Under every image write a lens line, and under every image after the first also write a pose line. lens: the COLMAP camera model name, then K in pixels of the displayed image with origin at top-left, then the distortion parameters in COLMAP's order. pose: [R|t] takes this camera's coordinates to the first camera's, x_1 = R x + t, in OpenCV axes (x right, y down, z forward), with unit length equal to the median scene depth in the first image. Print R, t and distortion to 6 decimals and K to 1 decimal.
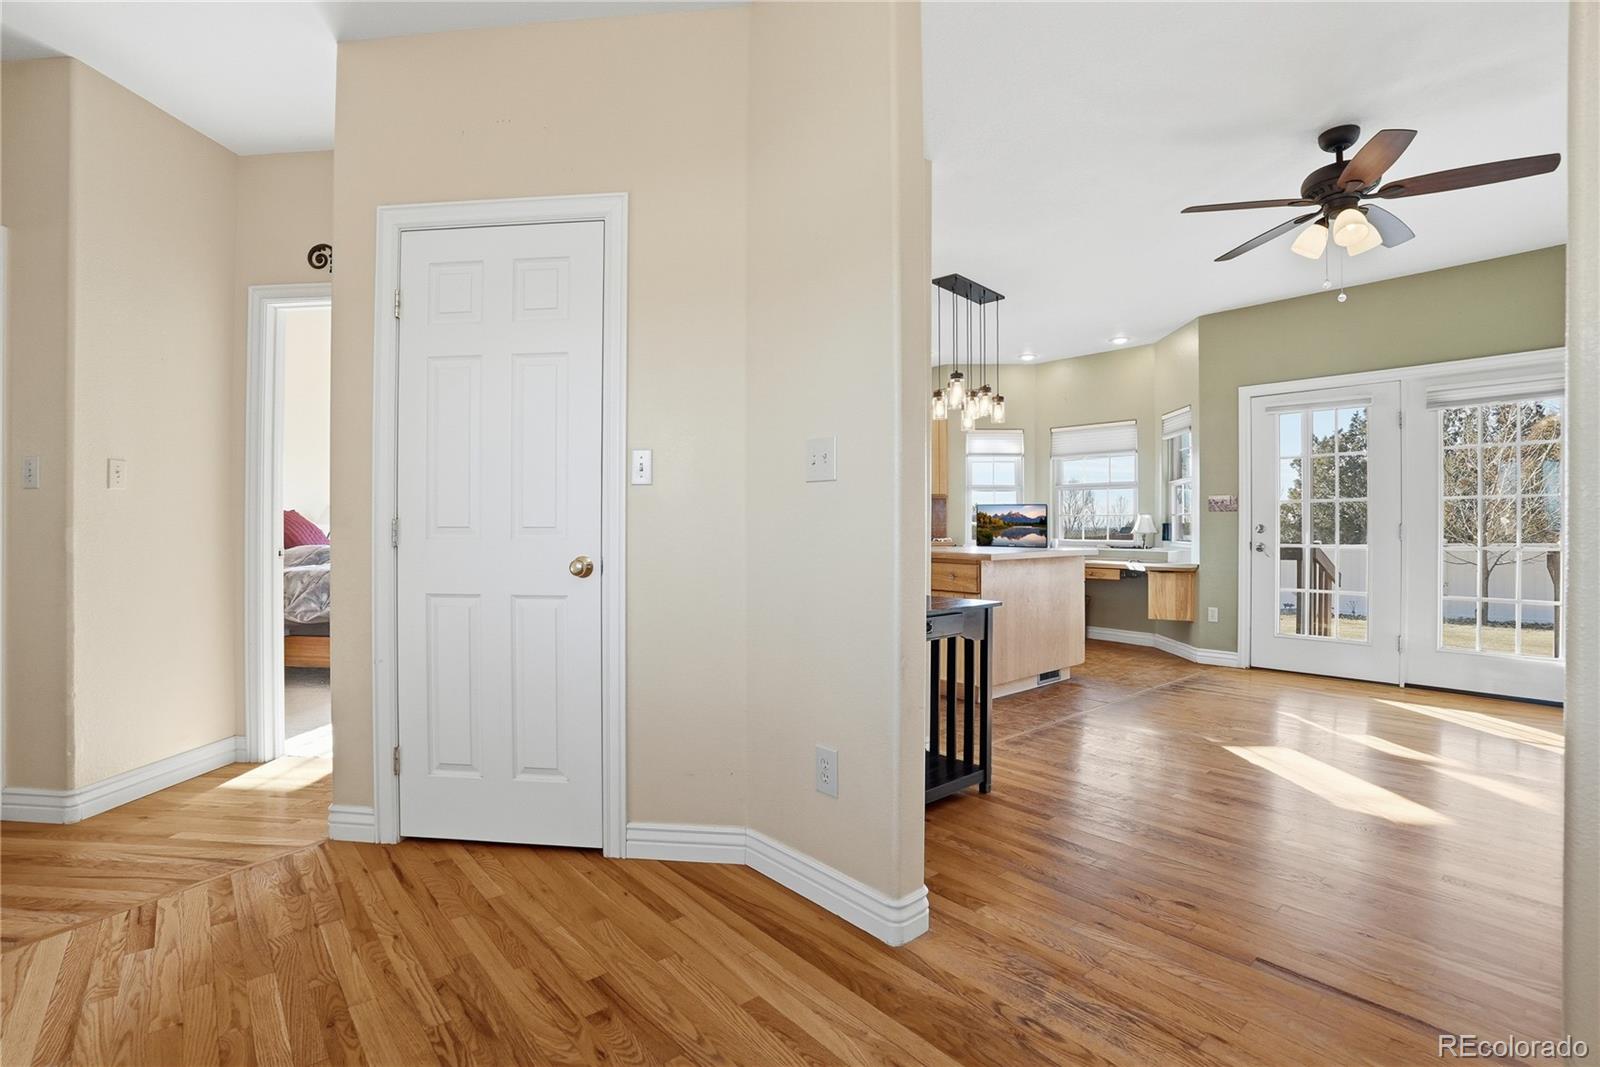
lens RADIAL K [[747.2, 0, 796.4], [0, 747.2, 525.0], [0, 0, 1]] dist [-0.001419, 0.000621]
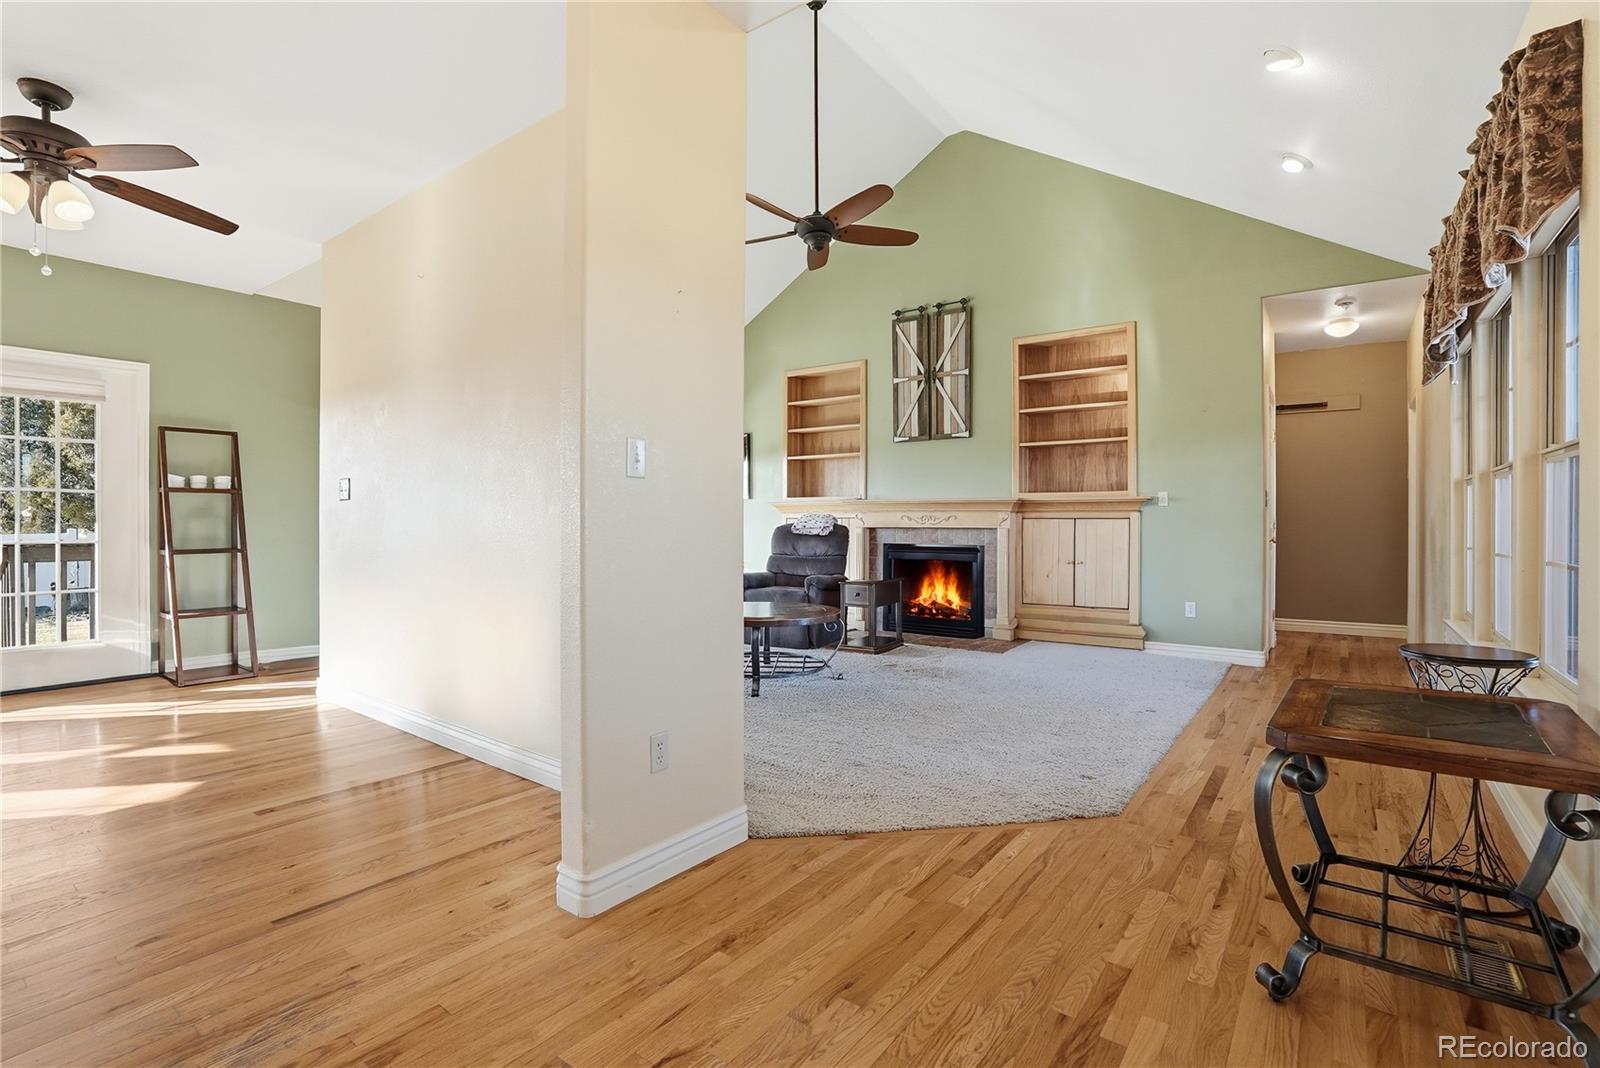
lens RADIAL K [[747.2, 0, 796.4], [0, 747.2, 525.5], [0, 0, 1]] dist [-0.001419, 0.000621]
pose [[-0.202406, -0.005586, 0.979286, -0.355789], [-0.006742, 0.999968, 0.004310, -0.002452], [-0.979279, -0.005730, -0.202437, 0.288333]]
